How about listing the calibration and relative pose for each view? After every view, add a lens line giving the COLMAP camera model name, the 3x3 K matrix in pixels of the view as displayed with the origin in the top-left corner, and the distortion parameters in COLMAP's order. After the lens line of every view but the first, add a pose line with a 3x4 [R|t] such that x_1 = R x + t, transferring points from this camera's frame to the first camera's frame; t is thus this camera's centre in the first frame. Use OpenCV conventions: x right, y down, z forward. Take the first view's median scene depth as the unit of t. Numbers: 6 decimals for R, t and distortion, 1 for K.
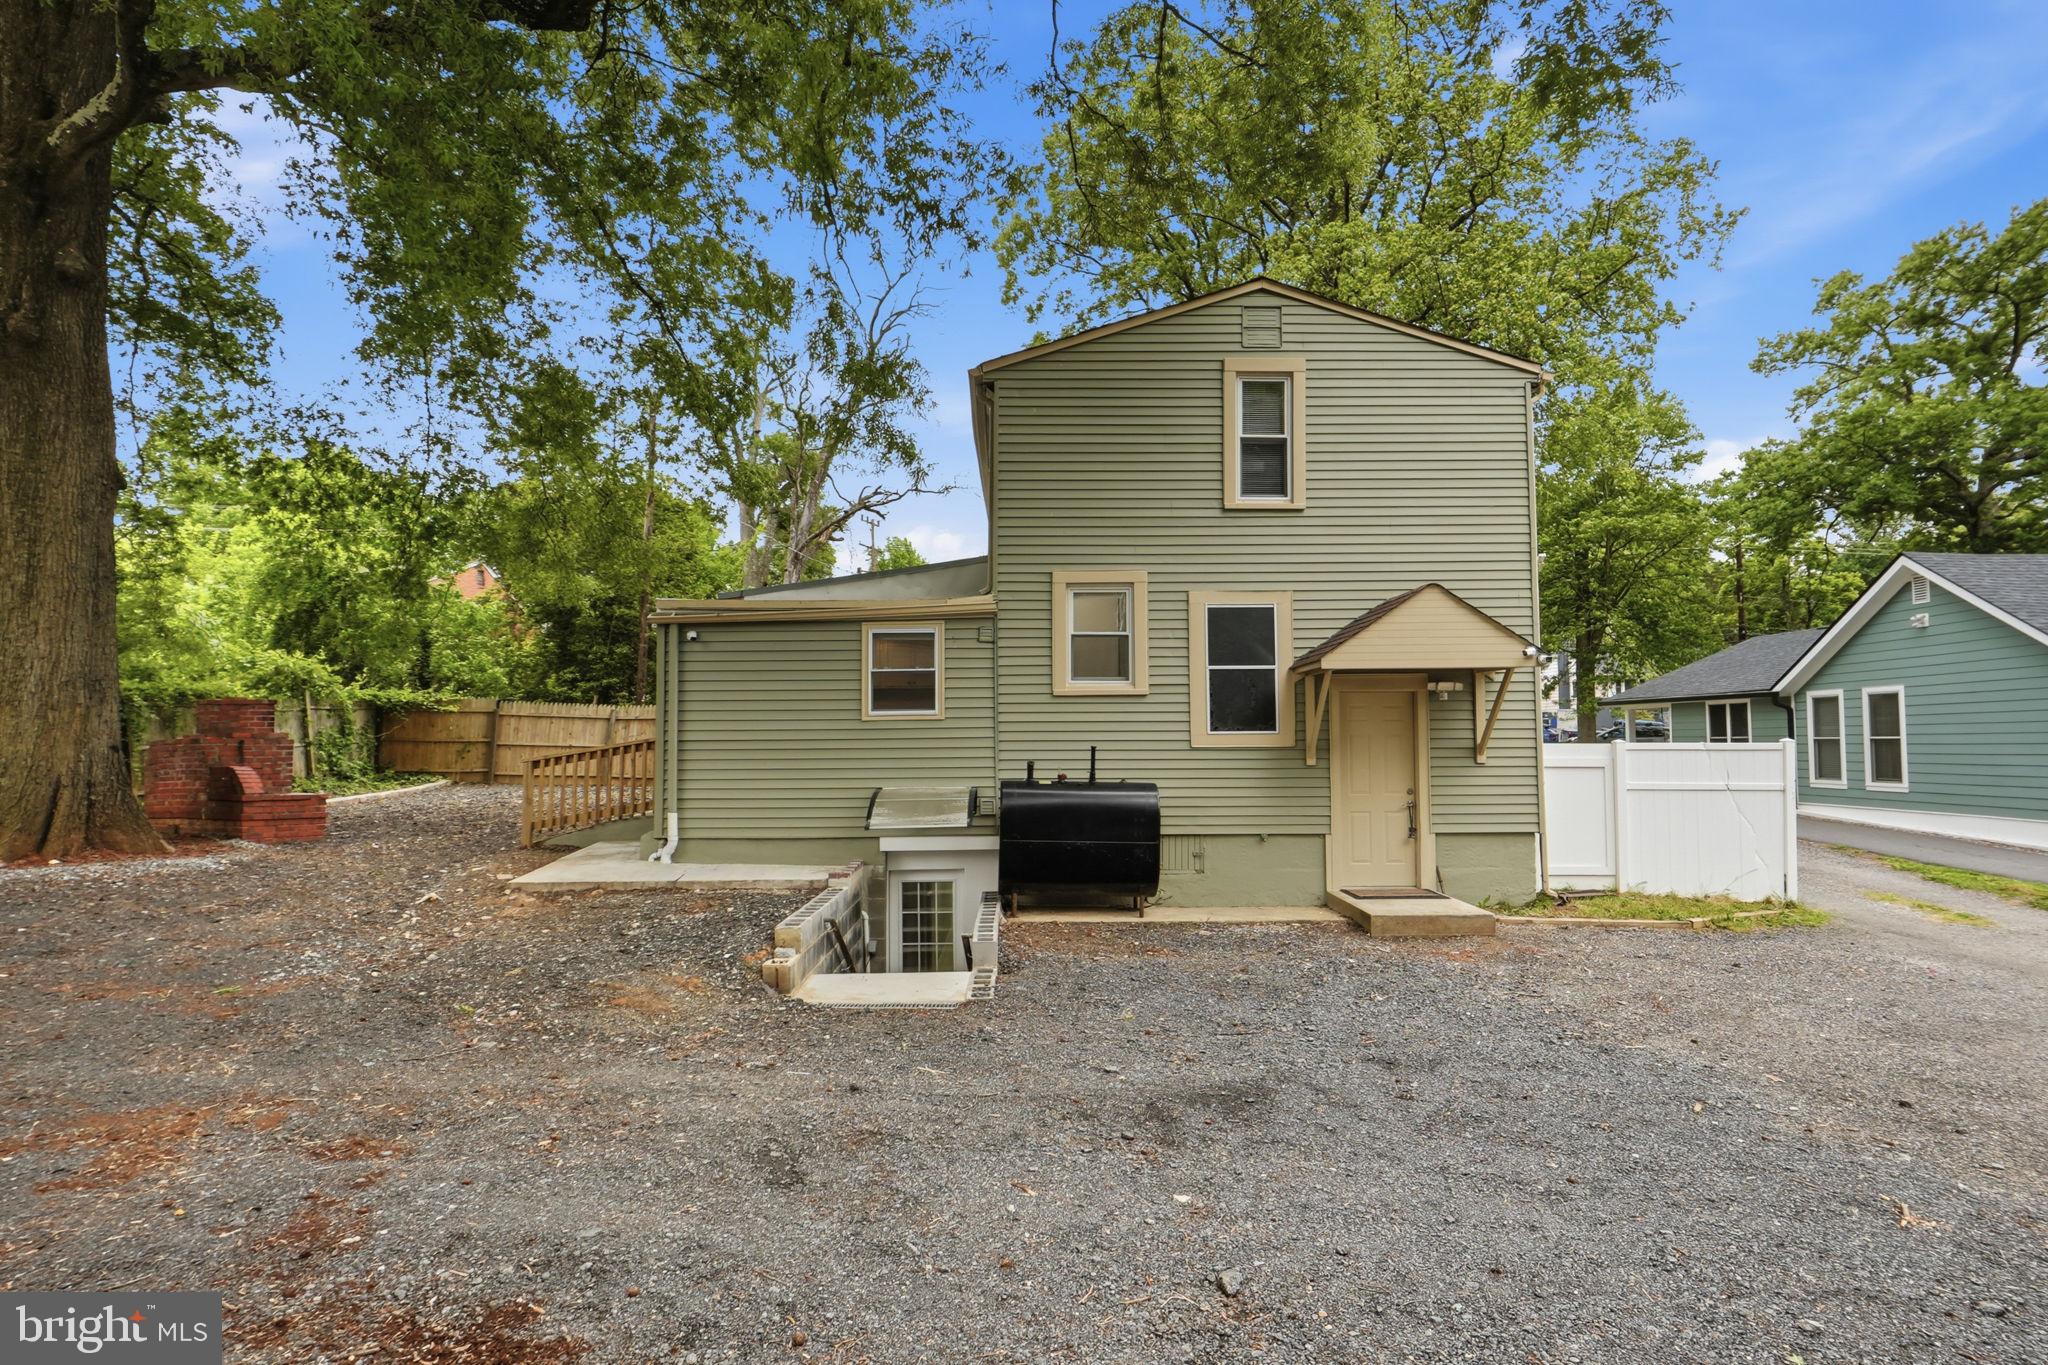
lens RADIAL K [[1127.4, 0, 1021.1], [0, 1127.4, 690.6], [0, 0, 1]] dist [-0.005192, -0.000499]
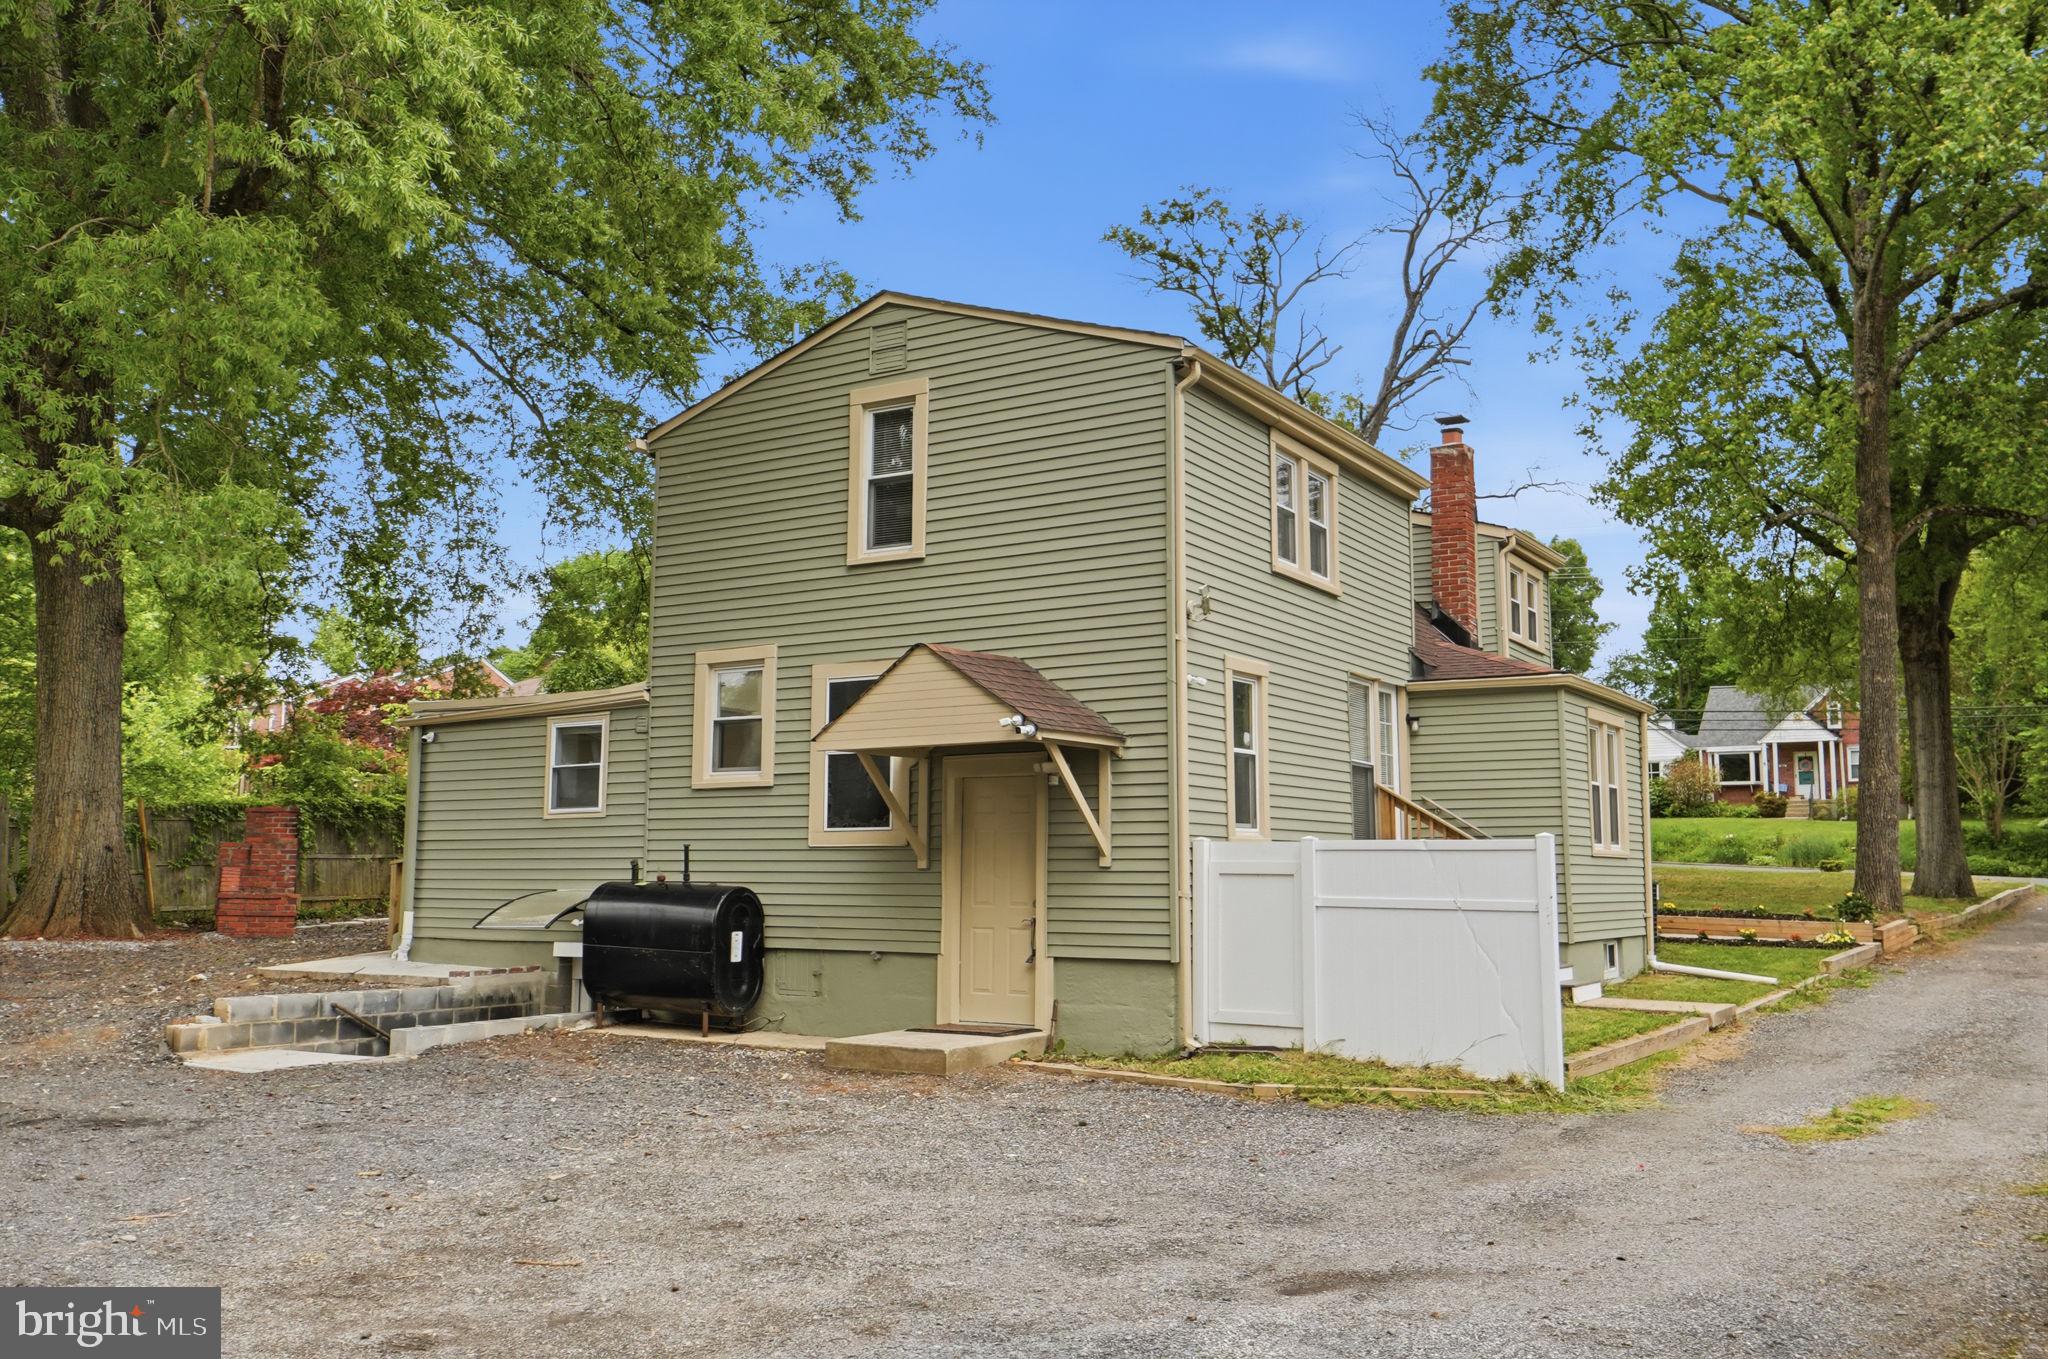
lens RADIAL K [[1697.3, 0, 1024.4], [0, 1697.3, 675.7], [0, 0, 1]] dist [-0.018324, 0.000494]
pose [[0.844957, -0.054779, -0.532022, 0.974262], [0.018995, 0.997187, -0.072506, 0.016865], [0.534497, 0.051159, 0.843621, -0.006610]]
